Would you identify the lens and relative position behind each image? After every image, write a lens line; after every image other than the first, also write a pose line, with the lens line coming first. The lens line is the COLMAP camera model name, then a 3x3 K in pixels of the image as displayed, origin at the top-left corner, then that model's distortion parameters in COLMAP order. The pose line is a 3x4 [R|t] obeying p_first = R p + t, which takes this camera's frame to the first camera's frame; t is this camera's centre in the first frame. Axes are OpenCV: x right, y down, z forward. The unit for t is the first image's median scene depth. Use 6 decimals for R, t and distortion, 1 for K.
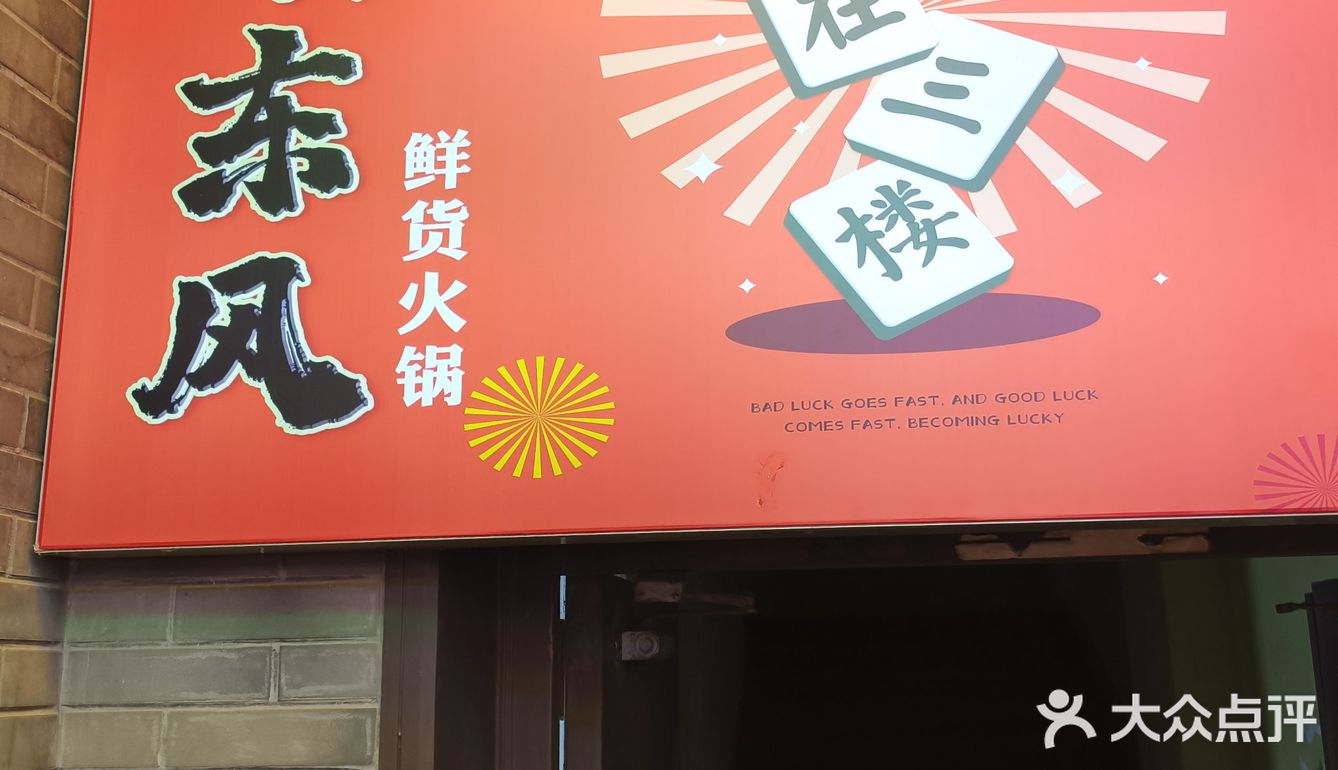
lens RADIAL K [[1348.0, 0, 672.7], [0, 1348.0, 378.7], [0, 0, 1]] dist [0.037192, 0.000000]
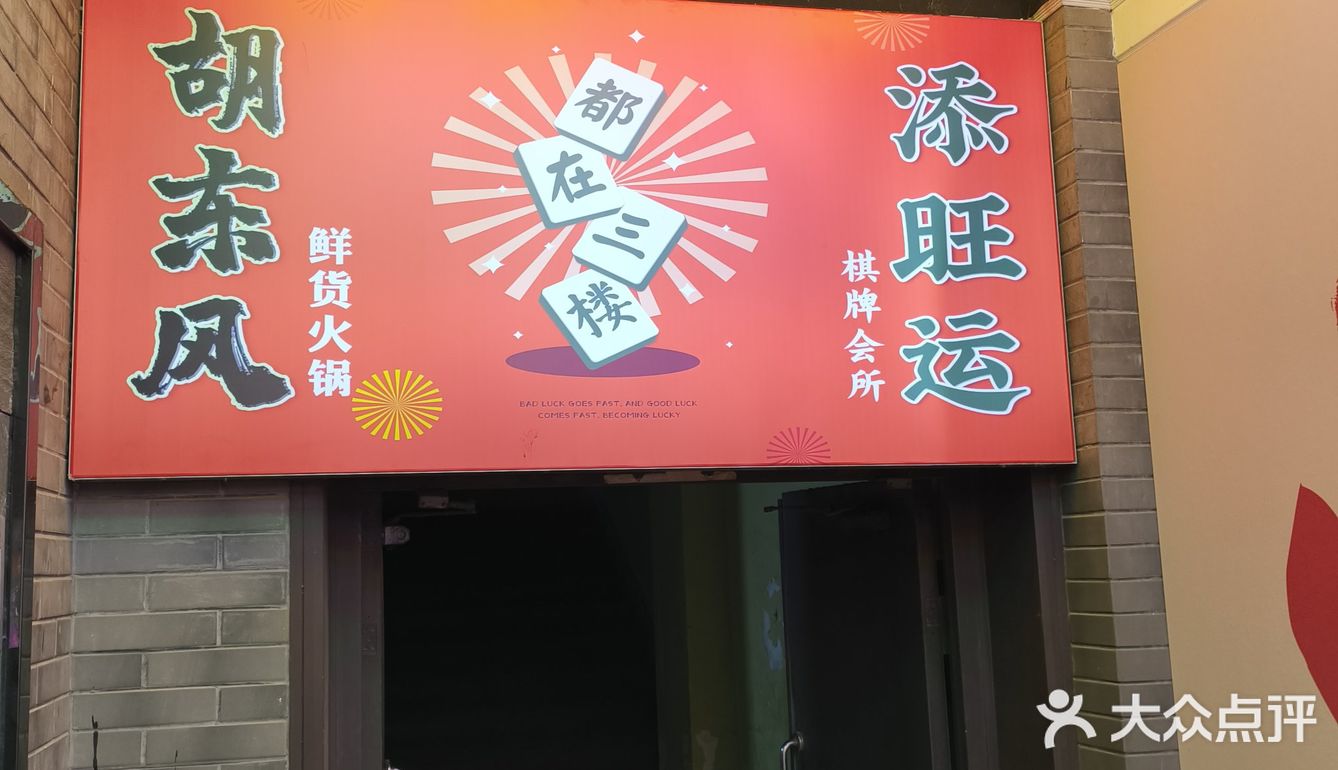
lens RADIAL K [[1348.0, 0, 667.4], [0, 1348.0, 386.1], [0, 0, 1]] dist [0.037192, 0.000000]
pose [[0.931831, 0.030132, 0.361640, -0.391985], [-0.059740, 0.995688, 0.070971, -0.135593], [-0.357942, -0.087738, 0.929613, -0.719935]]
